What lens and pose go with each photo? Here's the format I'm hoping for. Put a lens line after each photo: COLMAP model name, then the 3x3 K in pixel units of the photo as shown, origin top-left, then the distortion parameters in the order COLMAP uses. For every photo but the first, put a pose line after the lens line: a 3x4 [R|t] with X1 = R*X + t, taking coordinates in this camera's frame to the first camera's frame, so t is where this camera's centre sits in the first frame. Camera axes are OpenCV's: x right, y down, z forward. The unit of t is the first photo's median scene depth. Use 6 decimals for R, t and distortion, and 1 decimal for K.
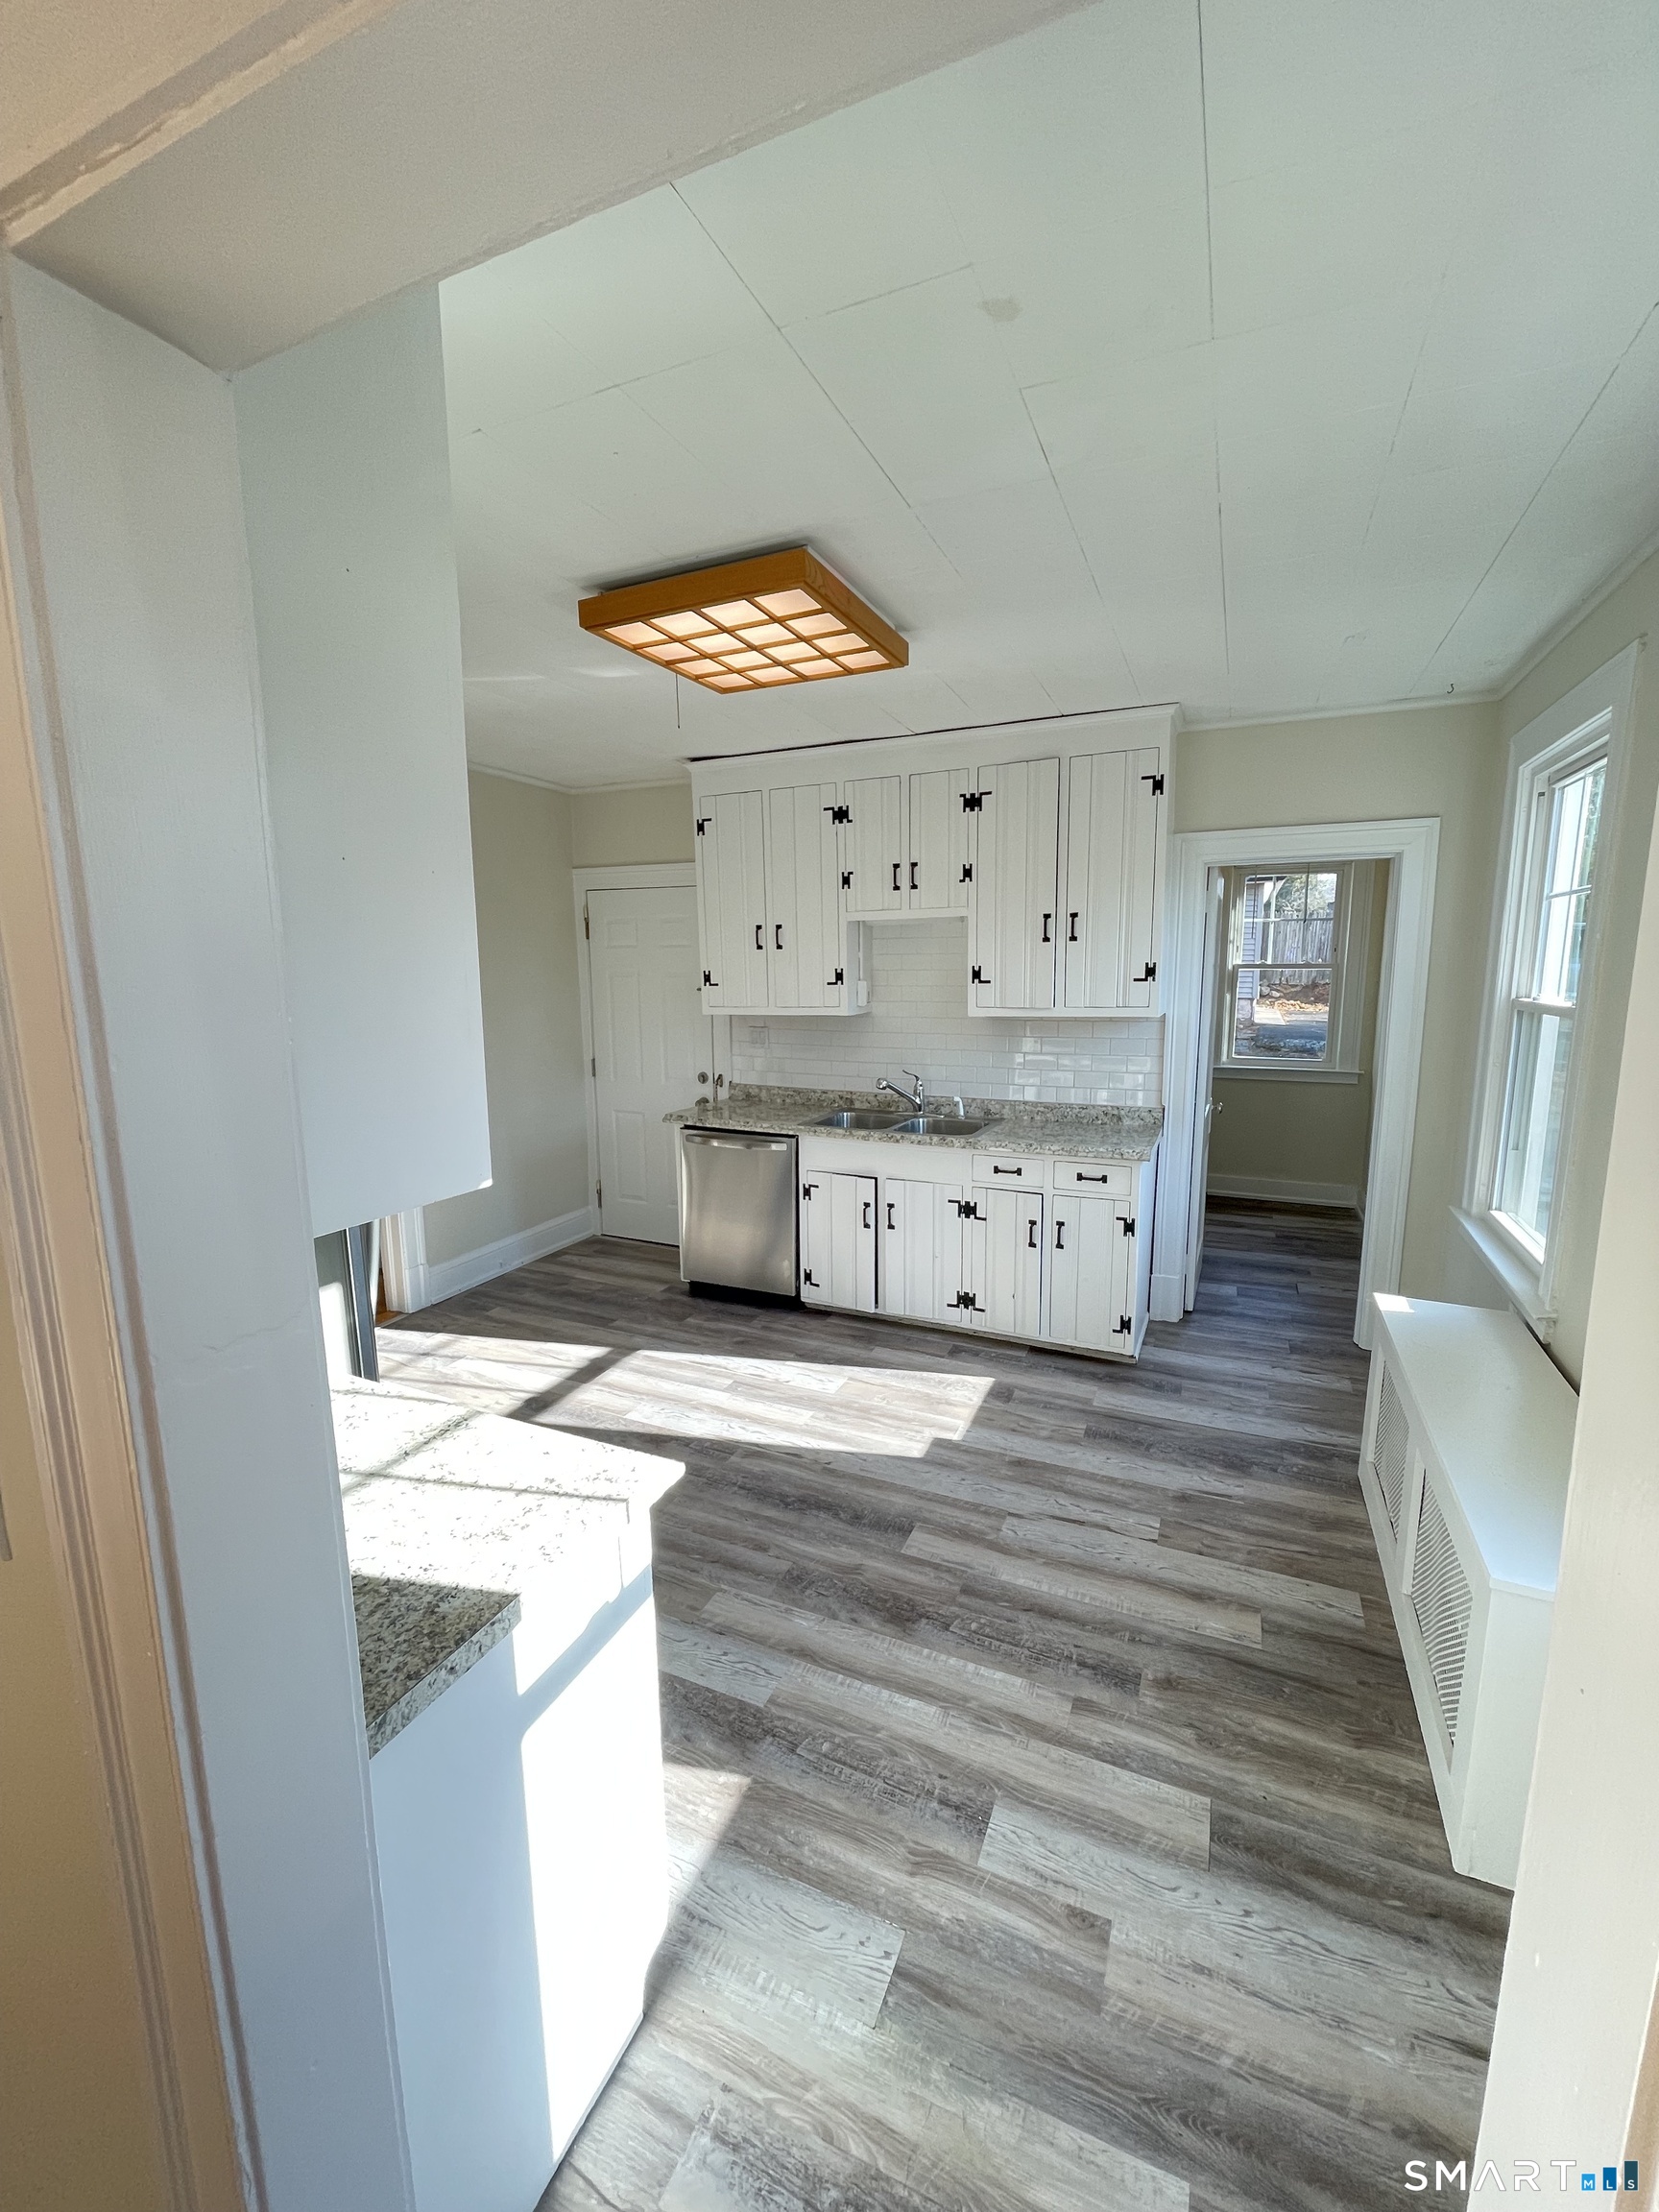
lens RADIAL K [[890.4, 0, 841.8], [0, 890.4, 1102.0], [0, 0, 1]] dist [0.001819, -0.000188]
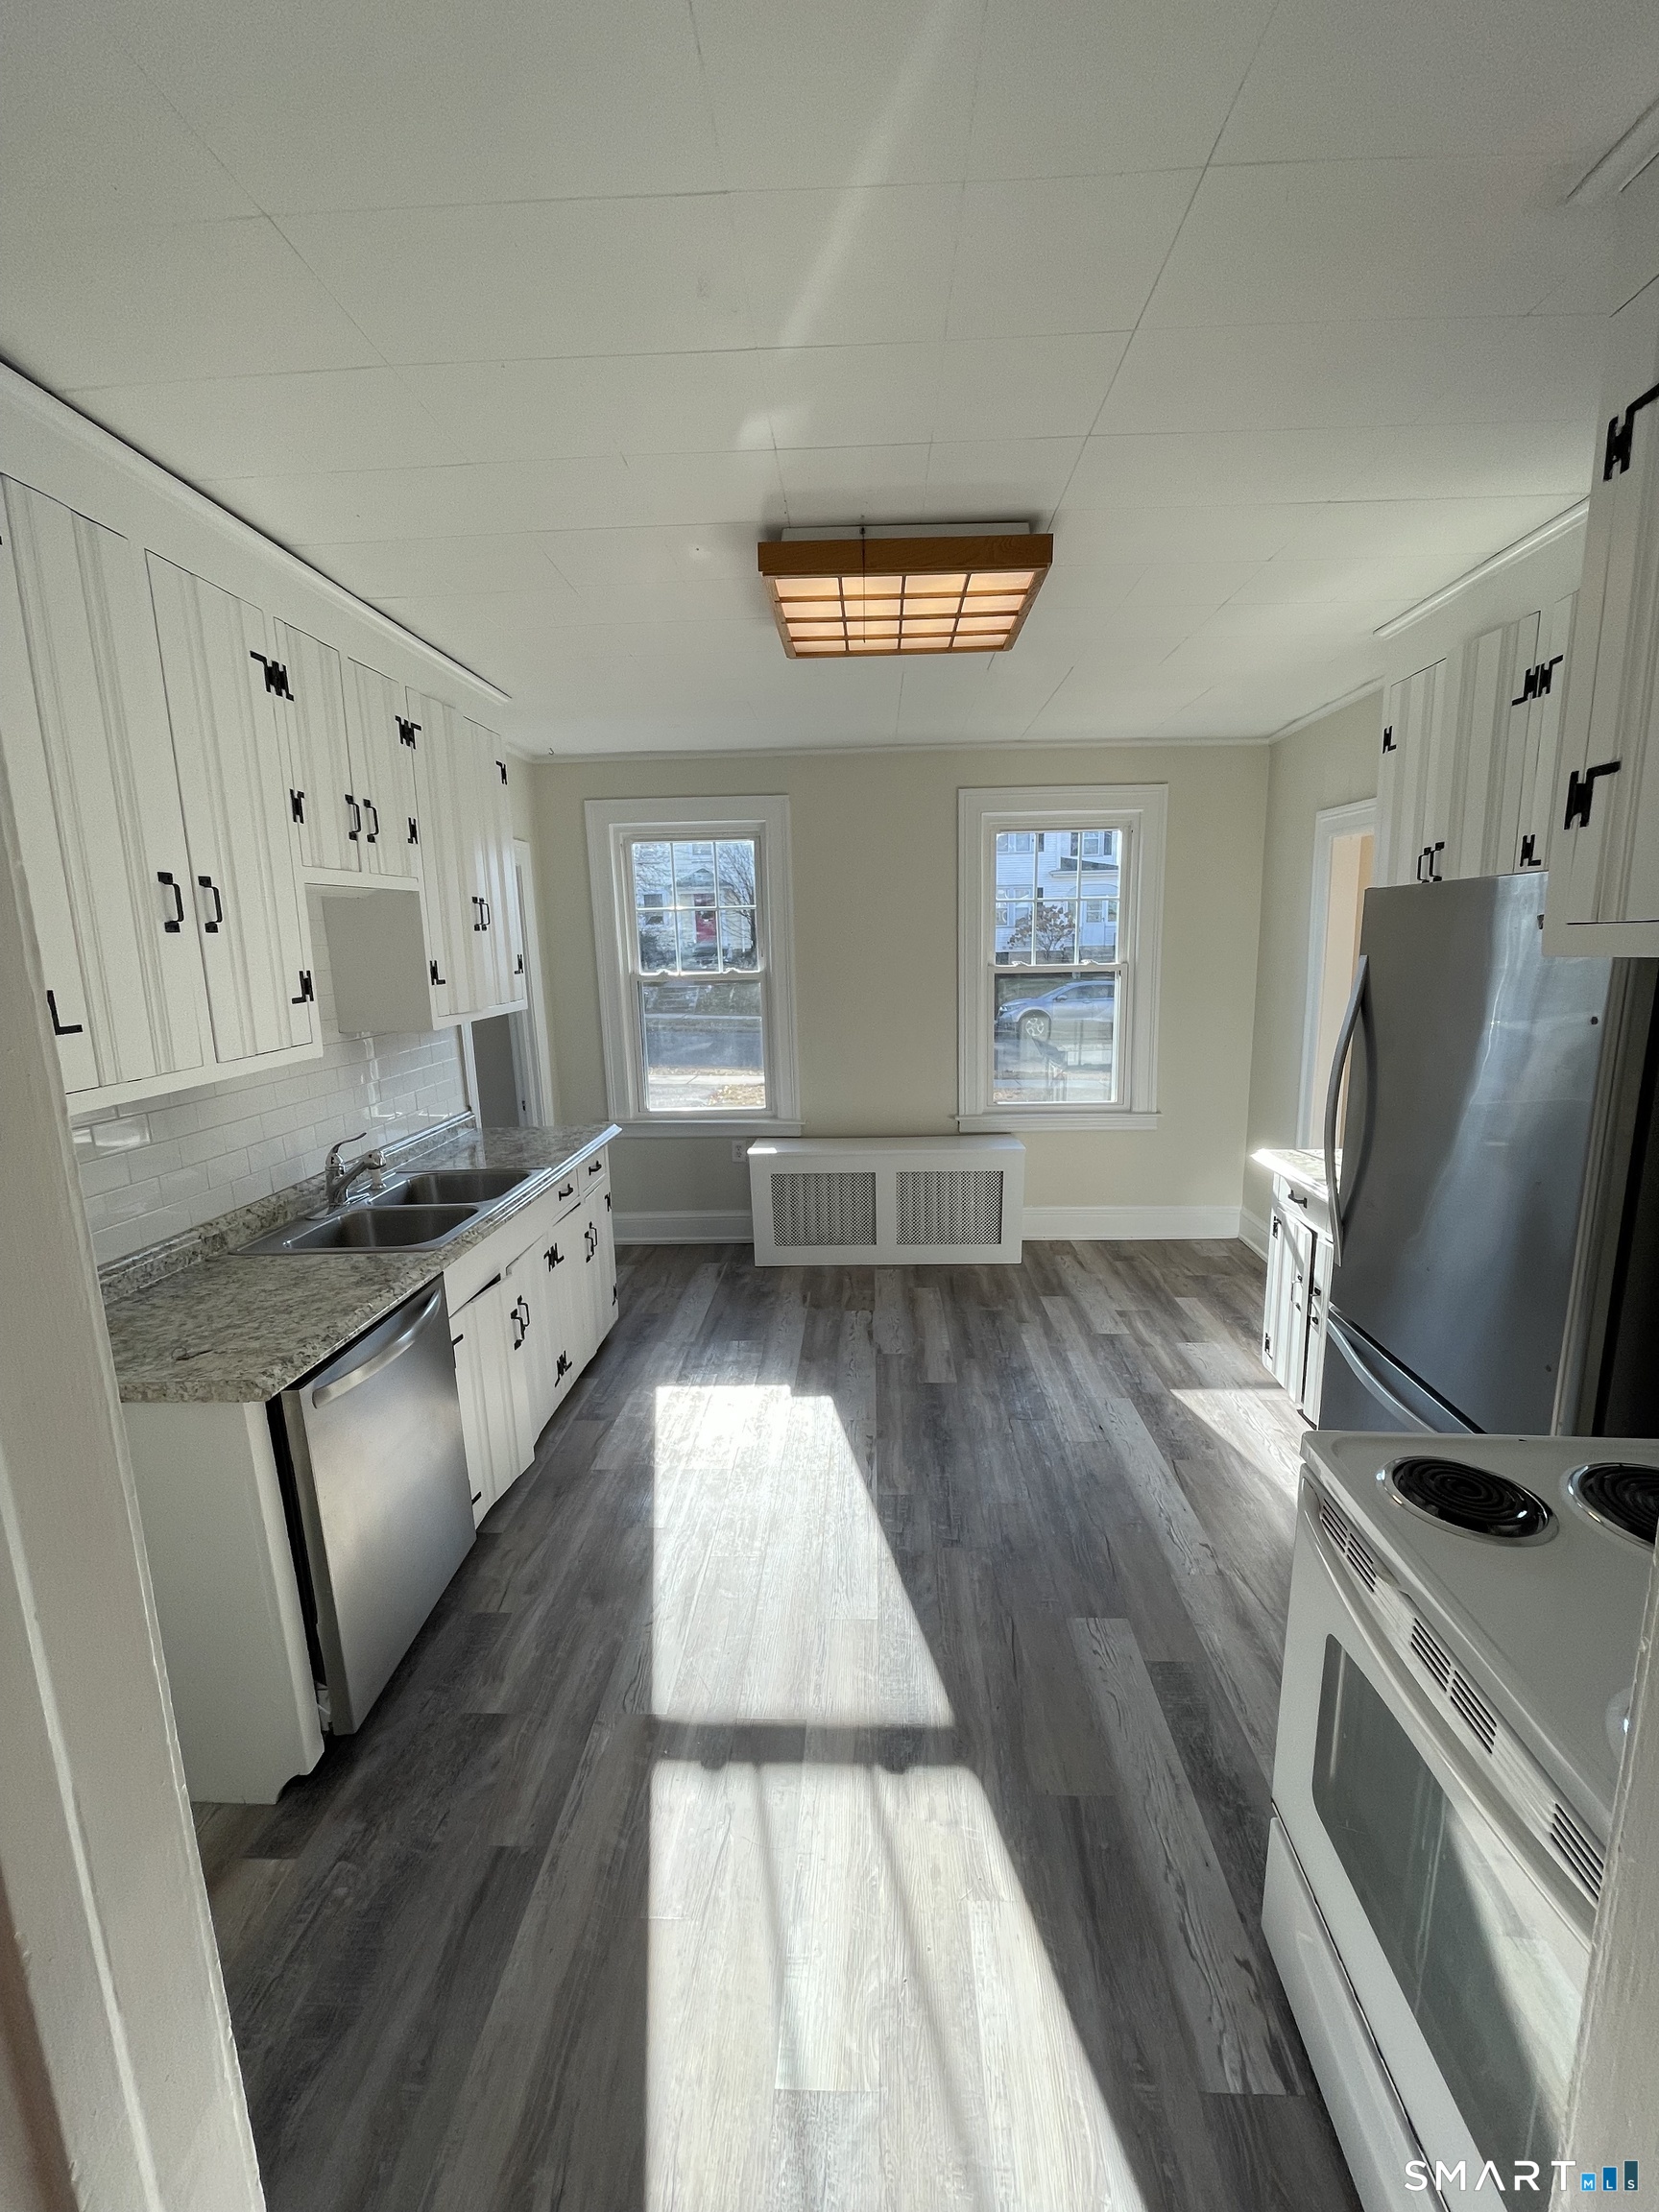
lens RADIAL K [[890.4, 0, 841.8], [0, 890.4, 1102.0], [0, 0, 1]] dist [0.001819, -0.000188]
pose [[-0.370200, -0.143719, 0.917767, -0.834483], [0.179112, 0.958378, 0.222328, -0.181217], [-0.911521, 0.246689, -0.329050, 1.205995]]
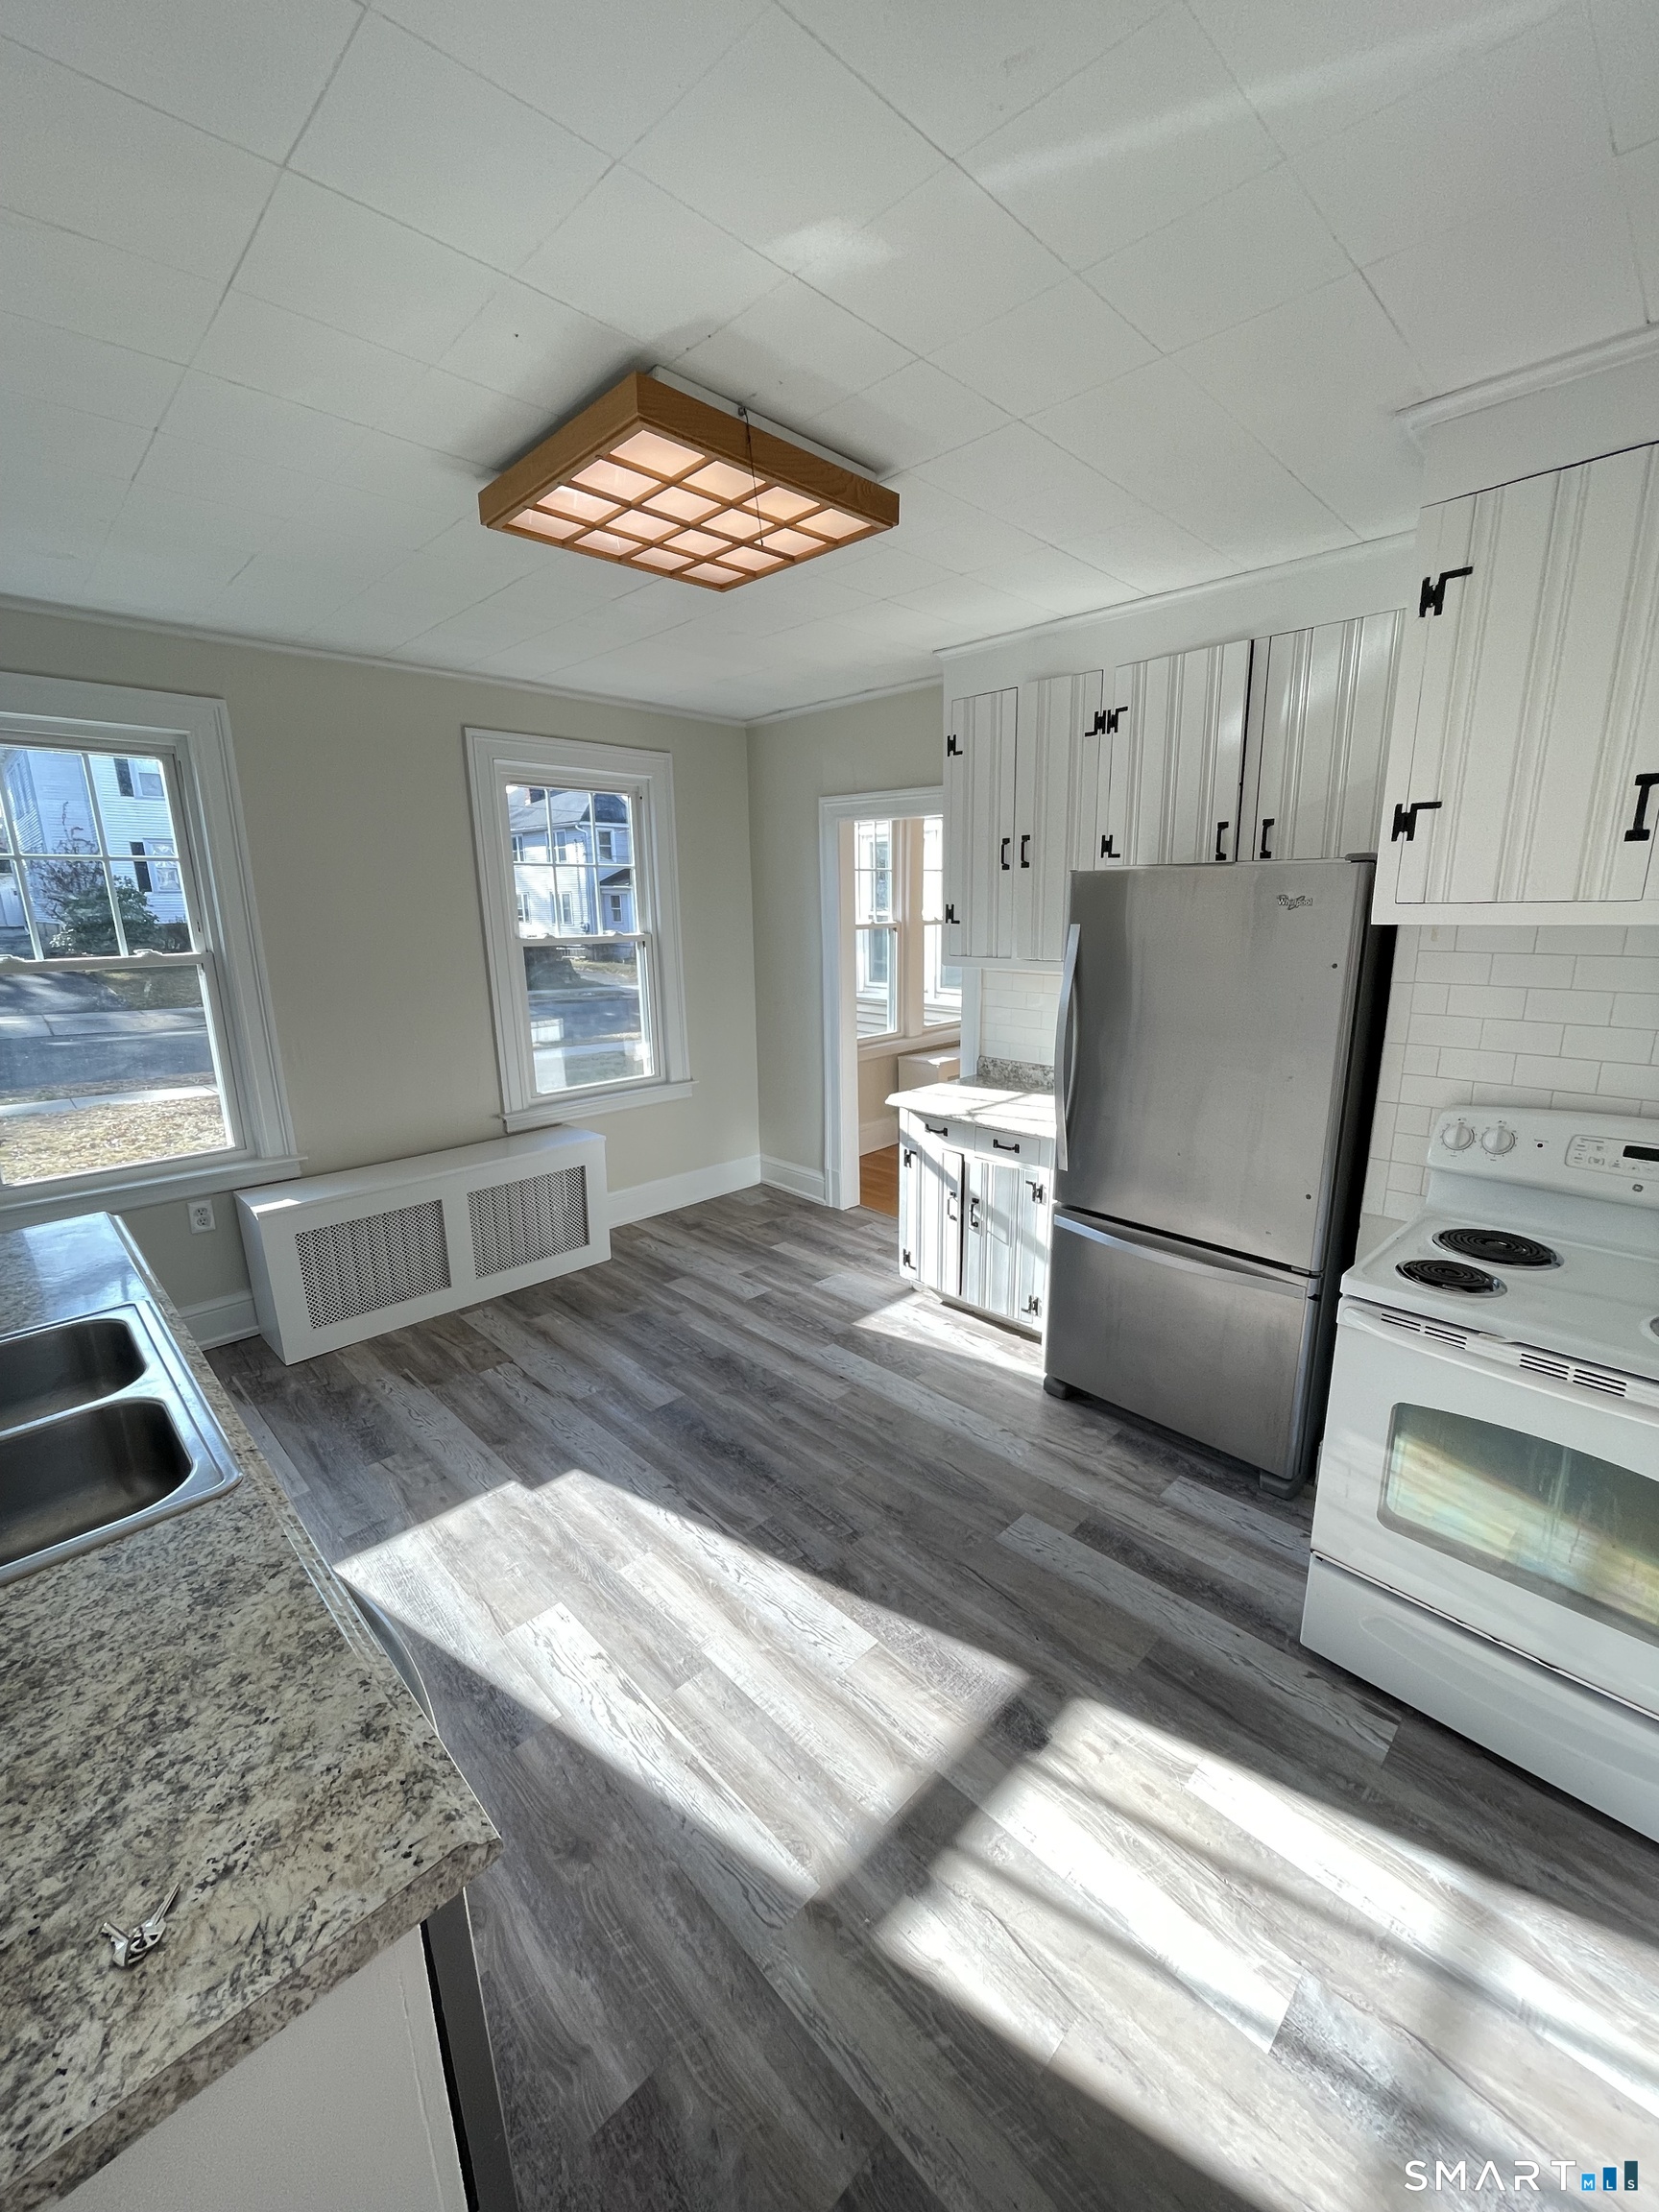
lens RADIAL K [[890.4, 0, 841.8], [0, 890.4, 1102.0], [0, 0, 1]] dist [0.001819, -0.000188]
pose [[-0.931672, -0.057558, 0.358711, -0.445293], [0.084392, 0.926073, 0.367786, -0.242942], [-0.353362, 0.372928, -0.857939, 1.476460]]
